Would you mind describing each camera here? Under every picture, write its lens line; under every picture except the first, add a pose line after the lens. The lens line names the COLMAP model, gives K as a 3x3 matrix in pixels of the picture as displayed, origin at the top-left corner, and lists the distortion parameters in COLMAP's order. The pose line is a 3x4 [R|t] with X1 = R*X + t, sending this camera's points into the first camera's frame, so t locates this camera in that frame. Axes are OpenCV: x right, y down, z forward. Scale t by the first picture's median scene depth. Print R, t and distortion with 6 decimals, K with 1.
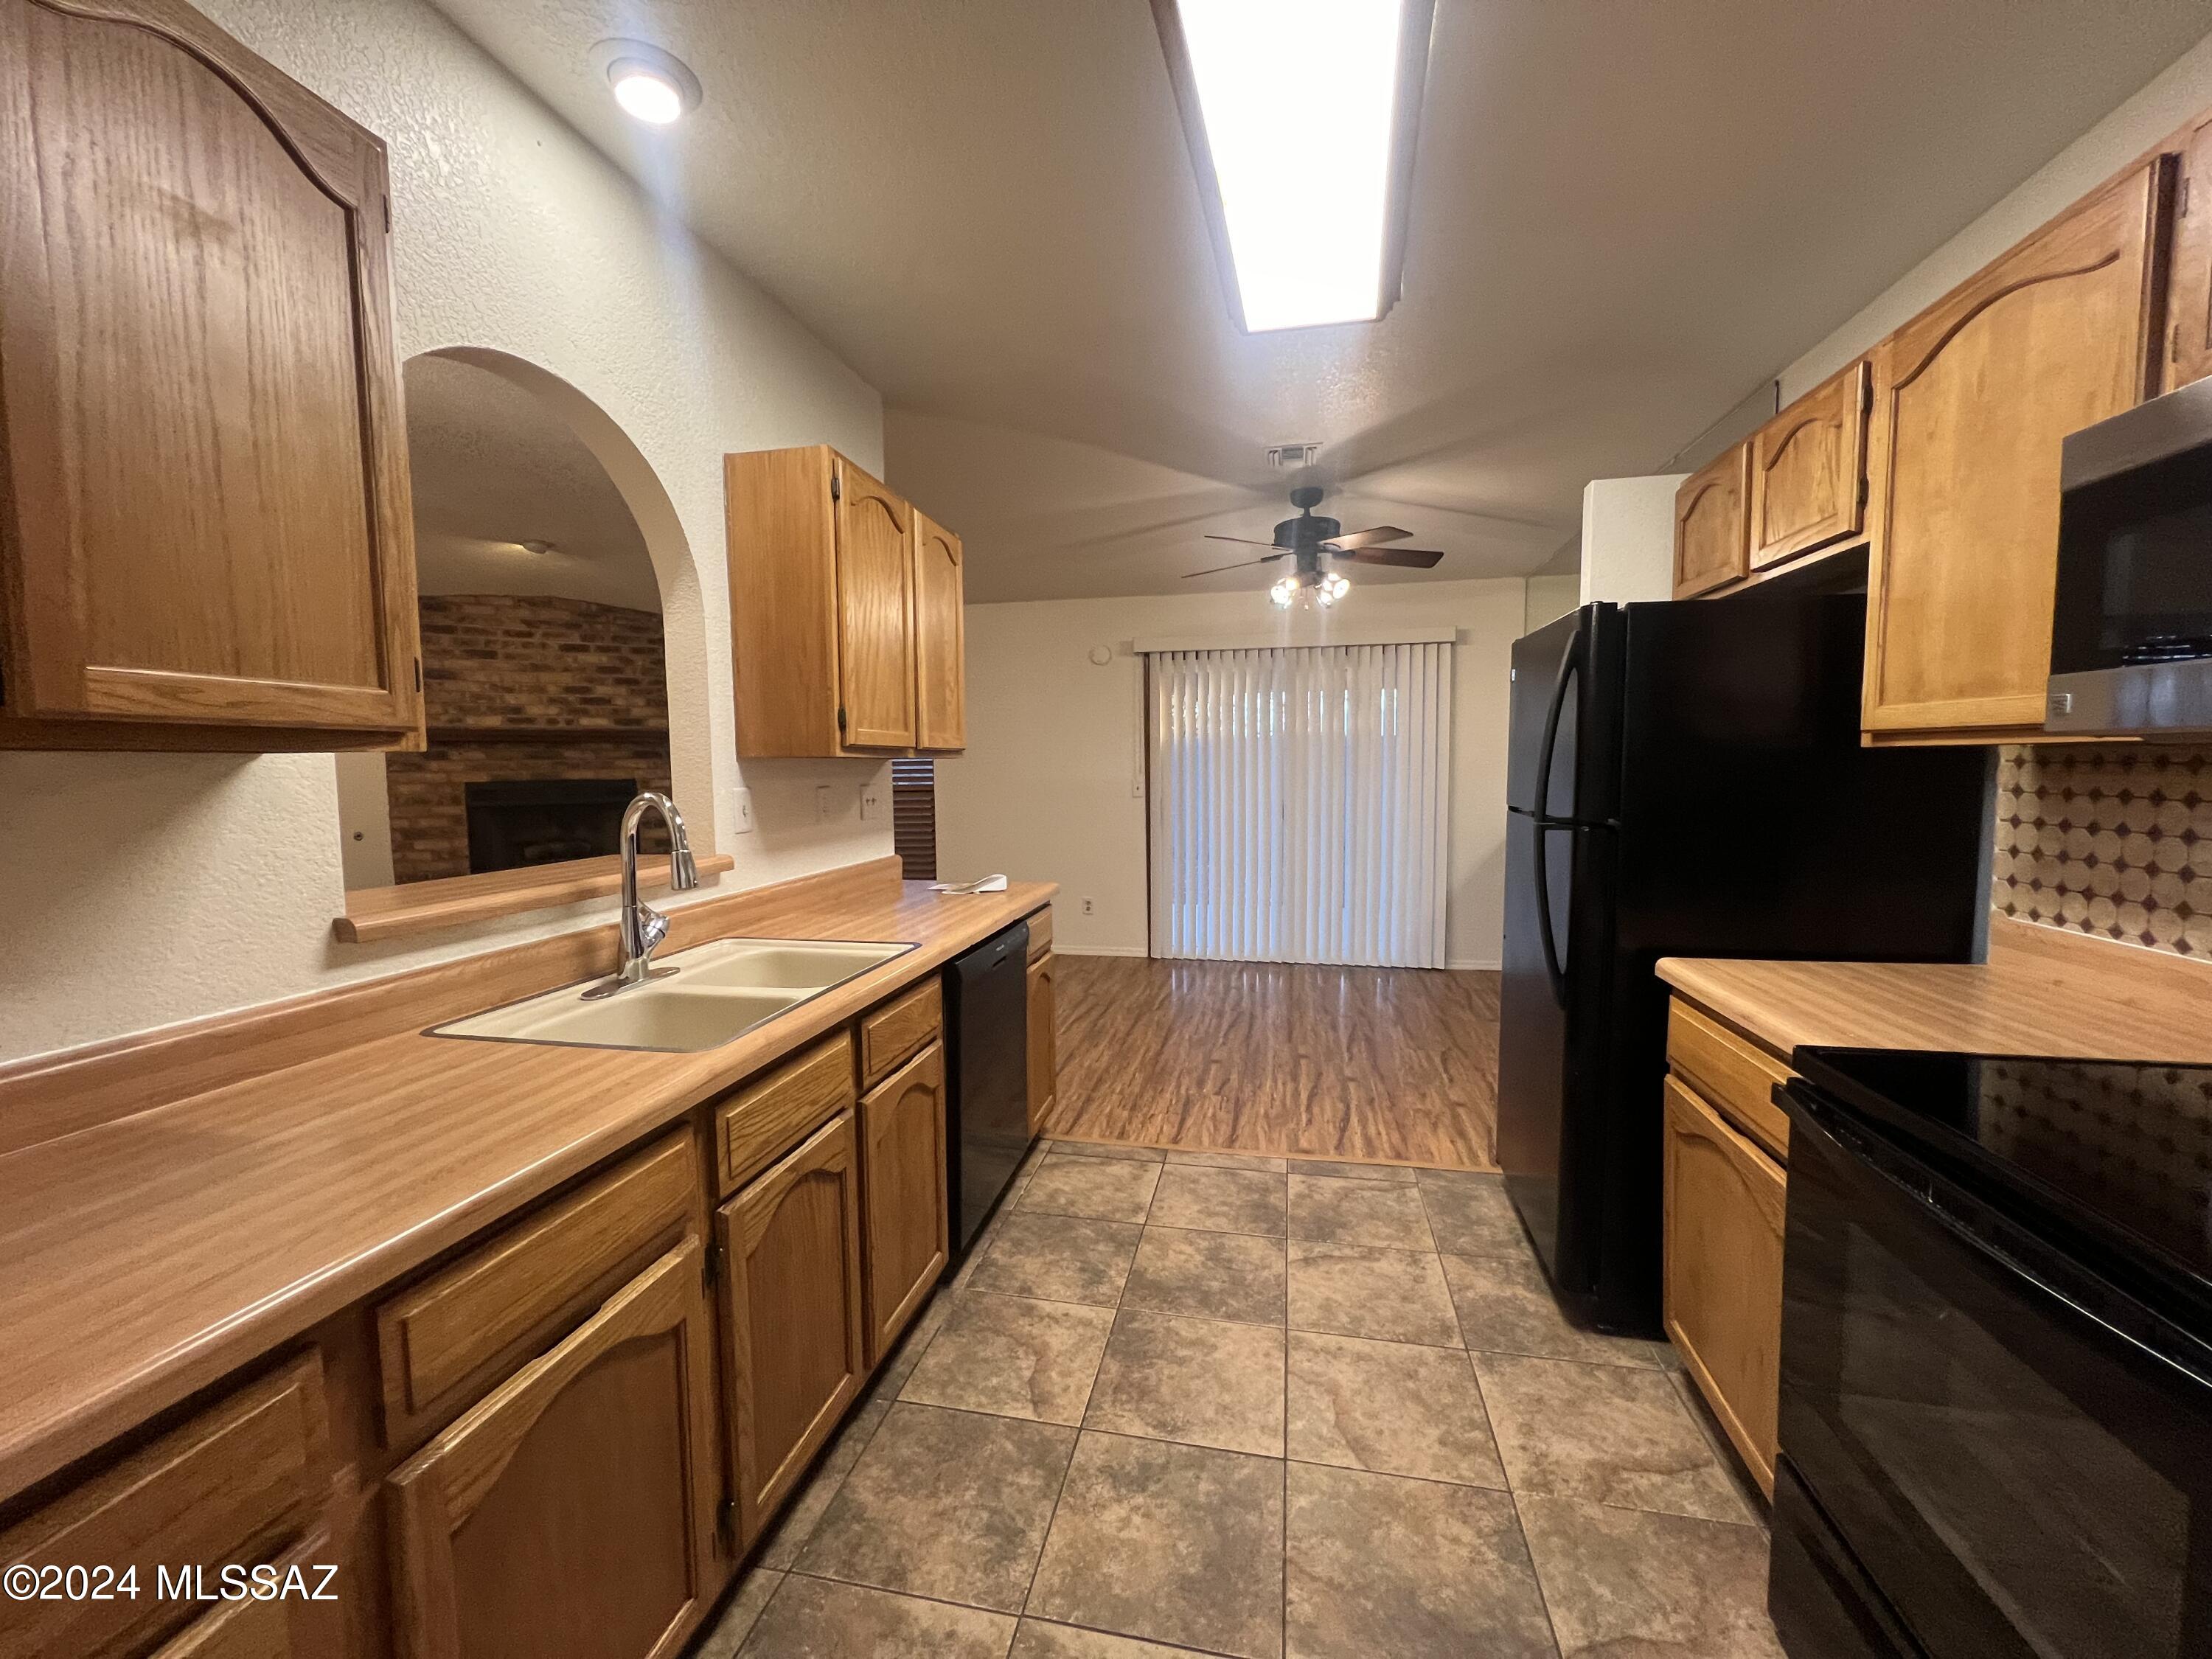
lens RADIAL K [[886.6, 0, 1099.5], [0, 886.6, 830.4], [0, 0, 1]] dist [0.000279, 0.000126]
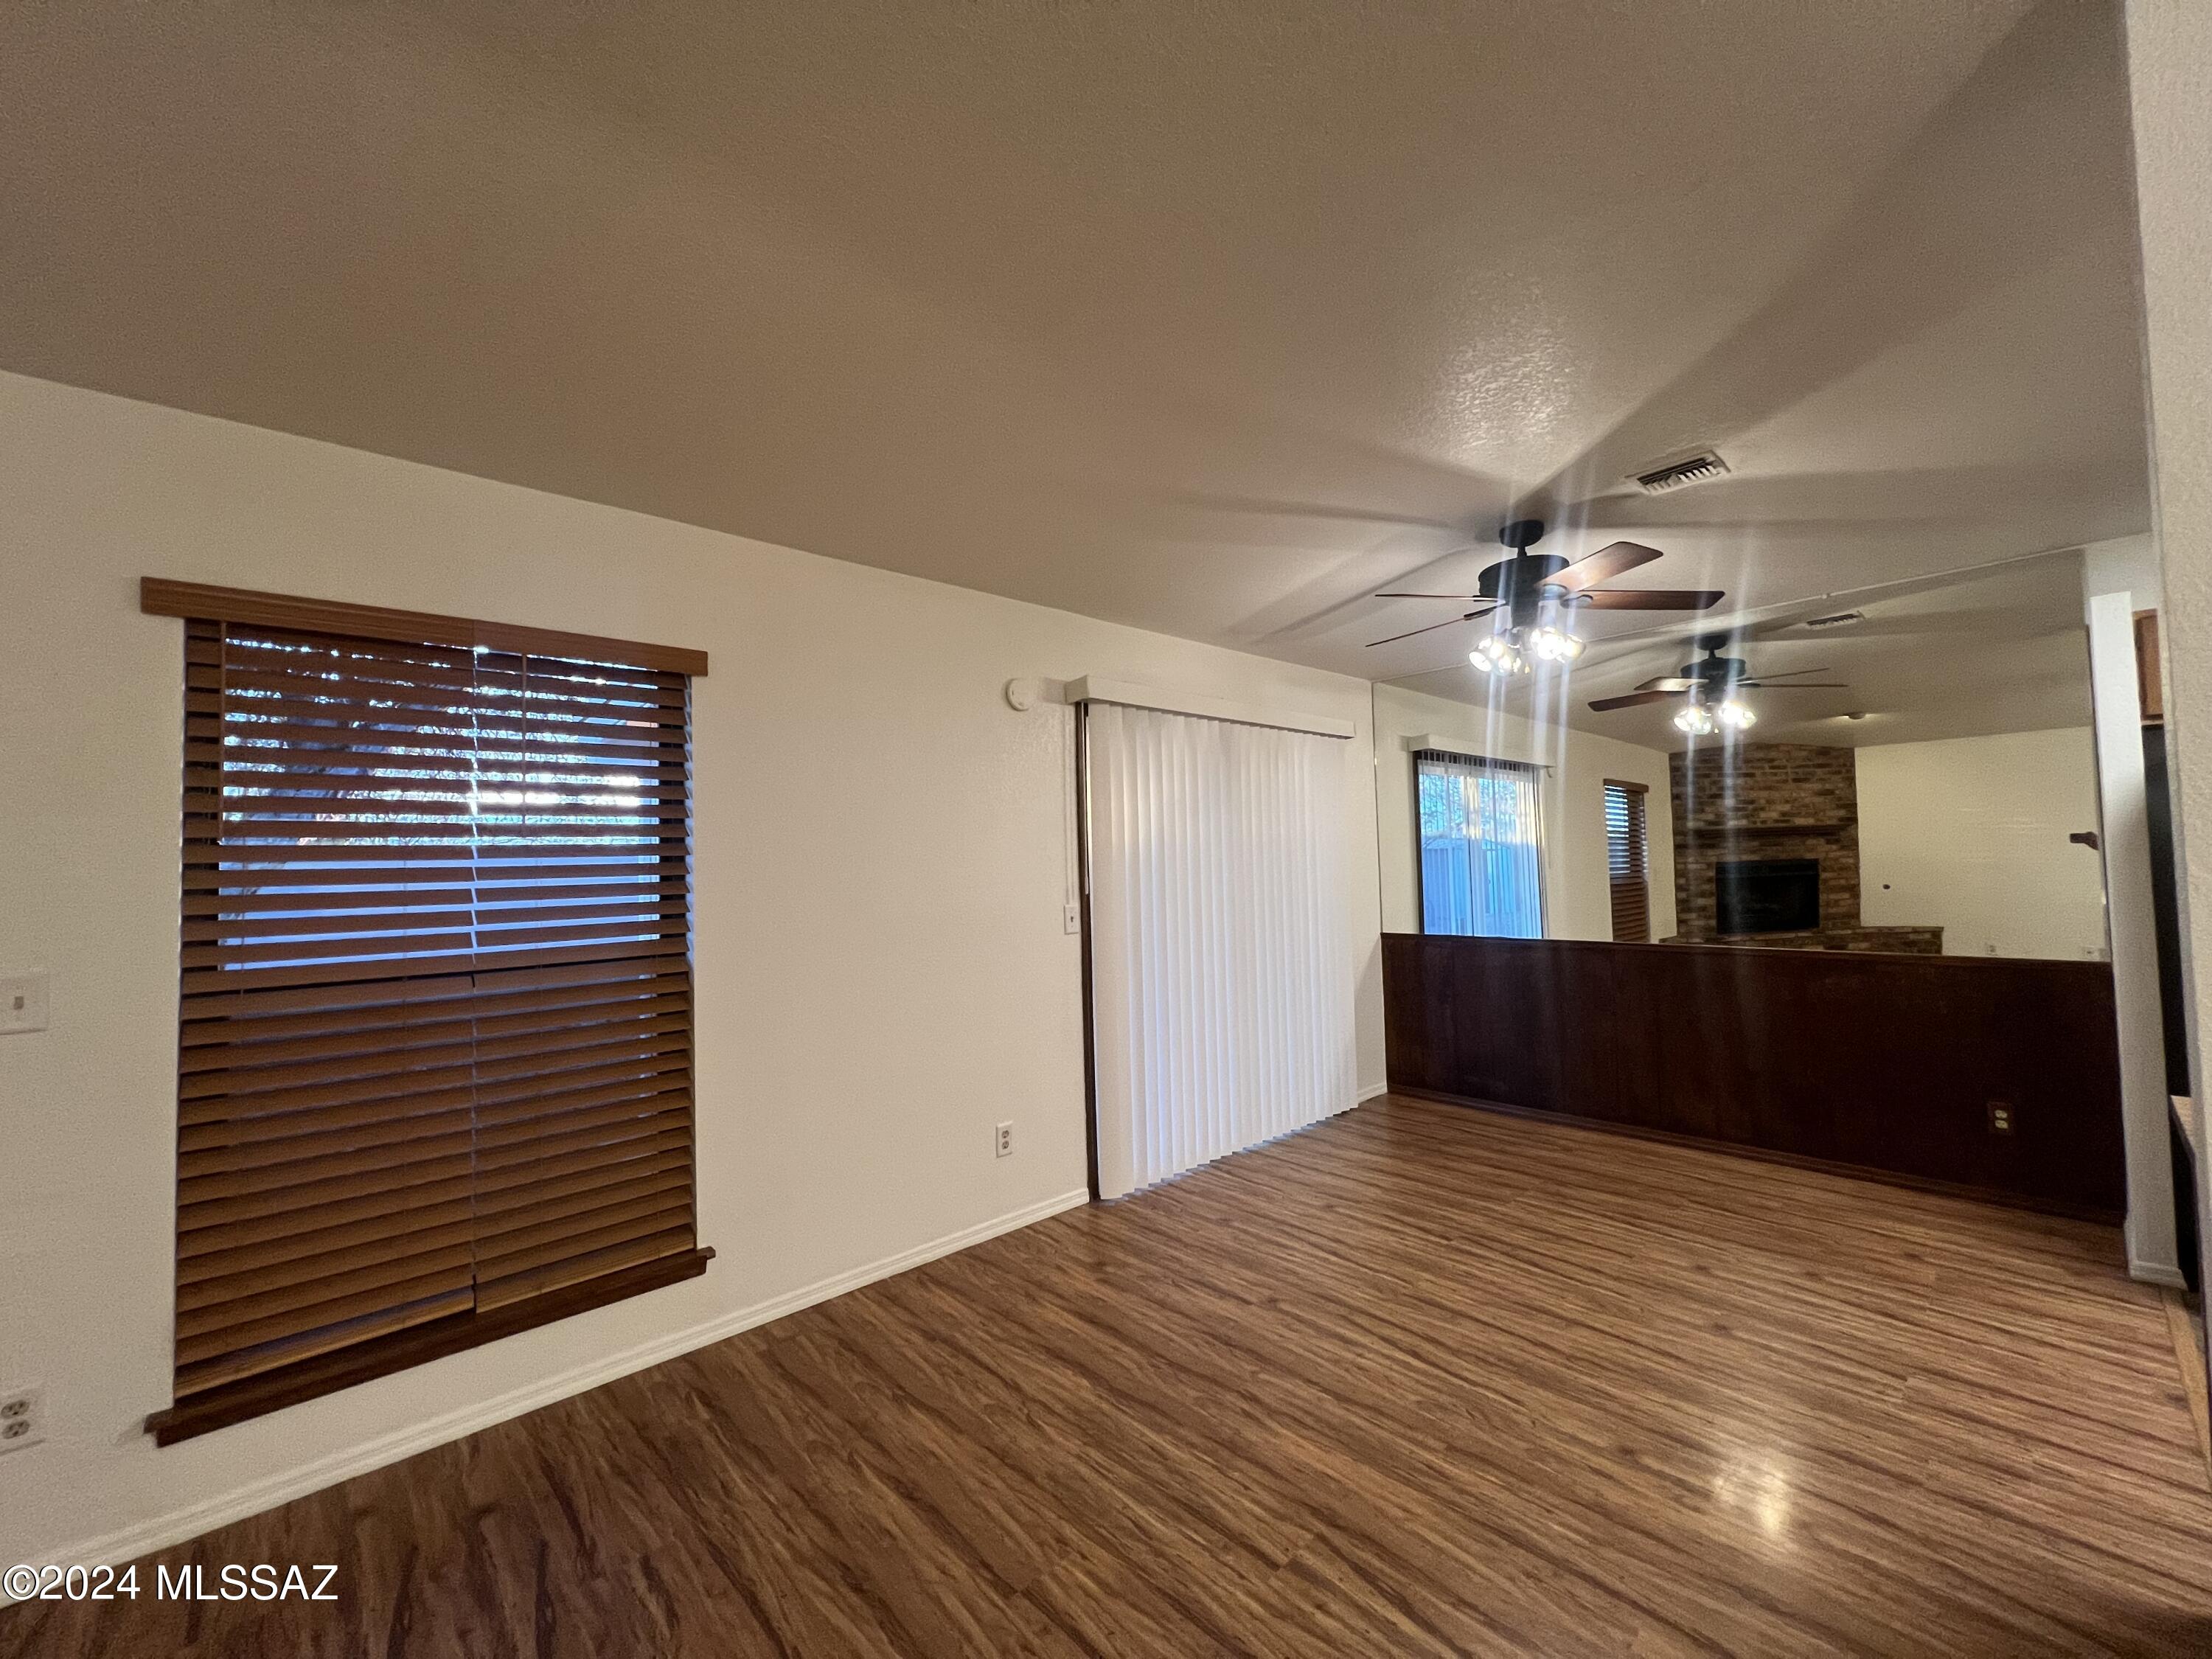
lens RADIAL K [[886.6, 0, 1103.8], [0, 886.6, 833.0], [0, 0, 1]] dist [0.000279, 0.000126]
pose [[0.573911, 0.024930, 0.818538, -0.619723], [0.080364, 0.992997, -0.086589, -0.072927], [-0.814965, 0.115475, 0.567889, 0.886497]]
